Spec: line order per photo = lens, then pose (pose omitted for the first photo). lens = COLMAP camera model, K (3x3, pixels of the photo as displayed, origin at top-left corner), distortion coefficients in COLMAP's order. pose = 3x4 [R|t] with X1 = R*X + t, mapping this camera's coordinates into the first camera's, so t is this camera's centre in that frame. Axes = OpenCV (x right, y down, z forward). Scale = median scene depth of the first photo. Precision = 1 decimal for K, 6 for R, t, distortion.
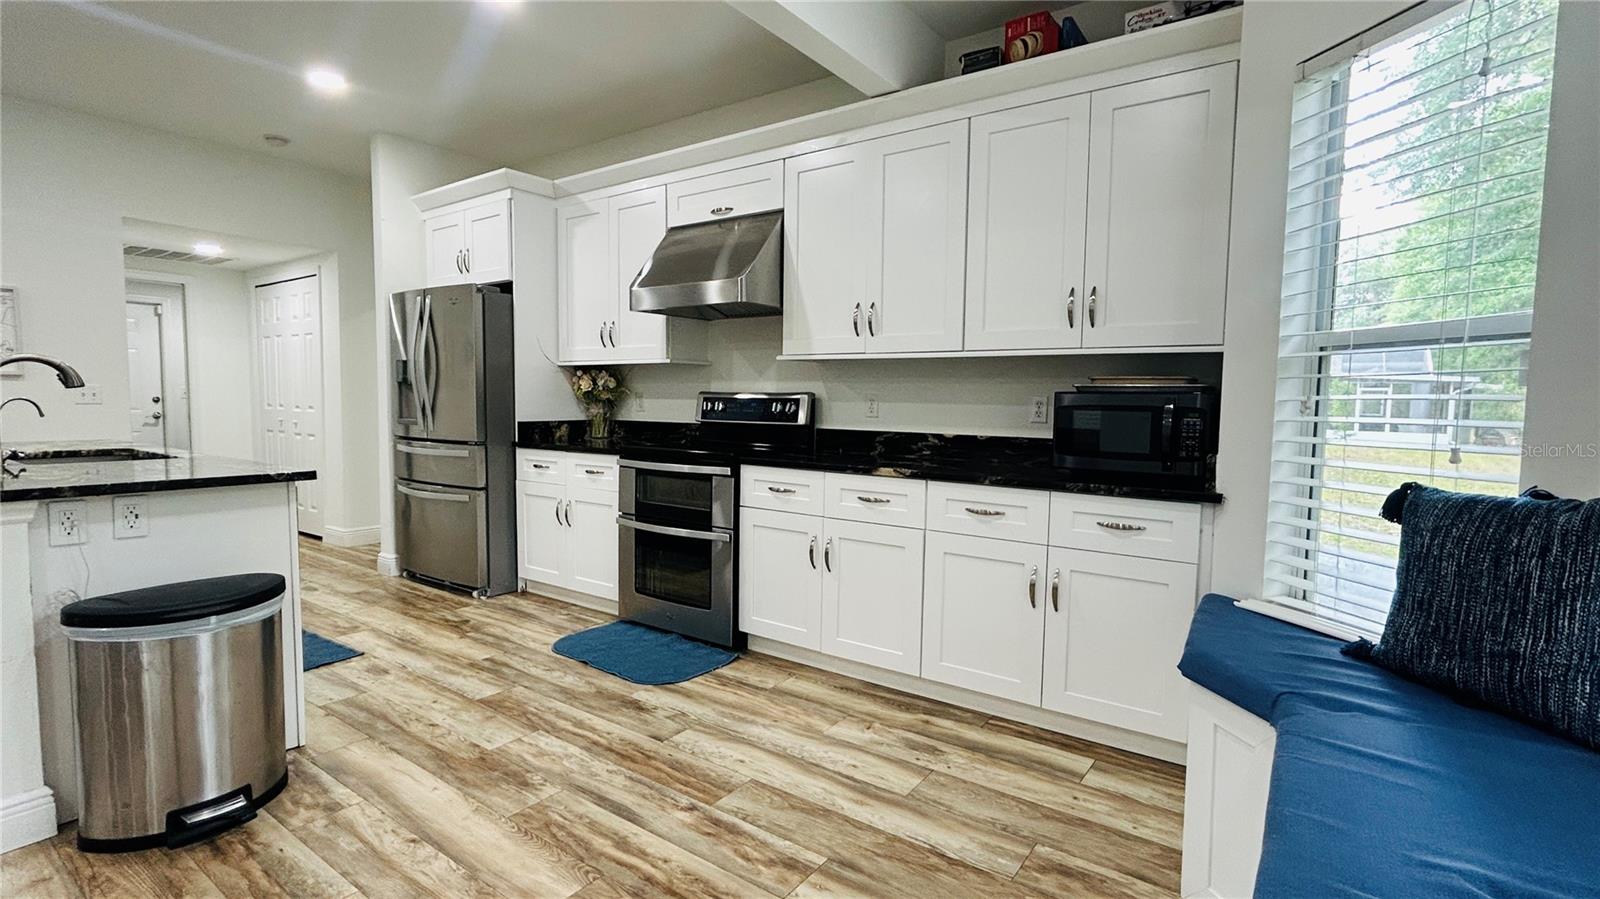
lens RADIAL K [[742.0, 0, 799.1], [0, 742.0, 451.7], [0, 0, 1]] dist [-0.002816, 0.000584]
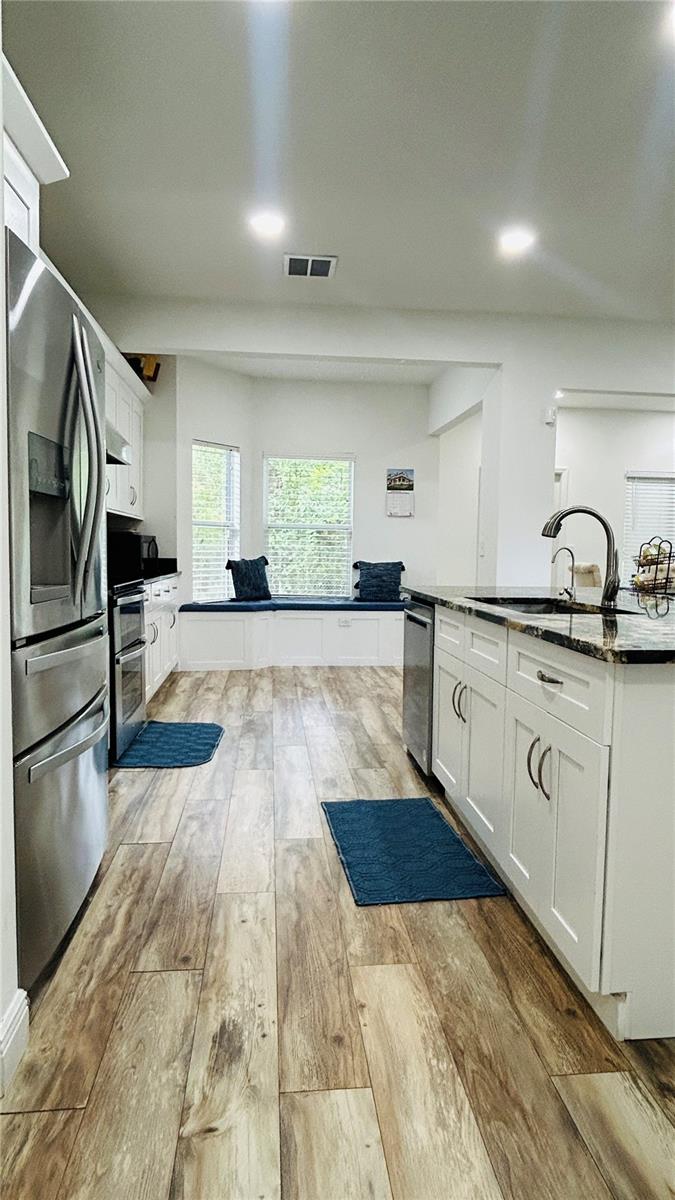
lens RADIAL K [[666.5, 0, 334.1], [0, 666.5, 596.8], [0, 0, 1]] dist [-0.003226, -0.000326]
pose [[-0.658113, -0.074729, 0.749201, -1.656072], [0.033285, 0.991202, 0.128105, -0.147130], [-0.752183, 0.109245, -0.649836, 2.047828]]
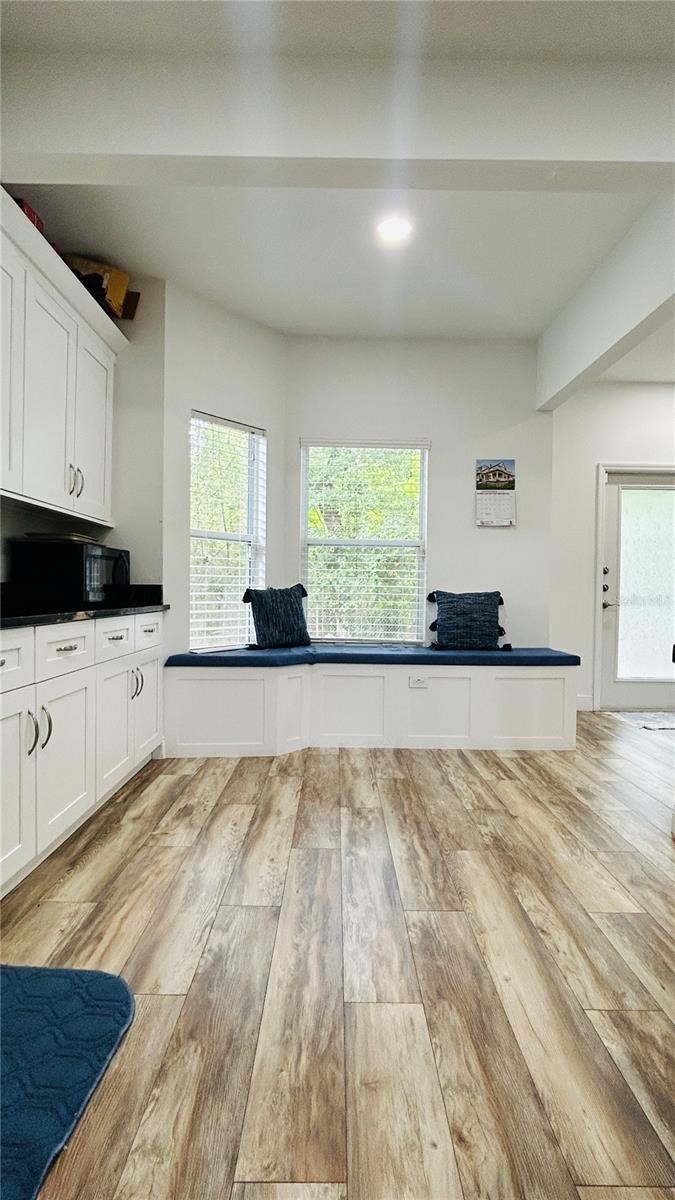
lens RADIAL K [[556.5, 0, 334.5], [0, 556.5, 592.7], [0, 0, 1]] dist [-0.002816, 0.000584]
pose [[-0.582337, -0.023004, 0.812622, -0.790010], [0.040686, 0.997522, 0.057394, -0.037619], [-0.811929, 0.066485, -0.579958, 1.339100]]
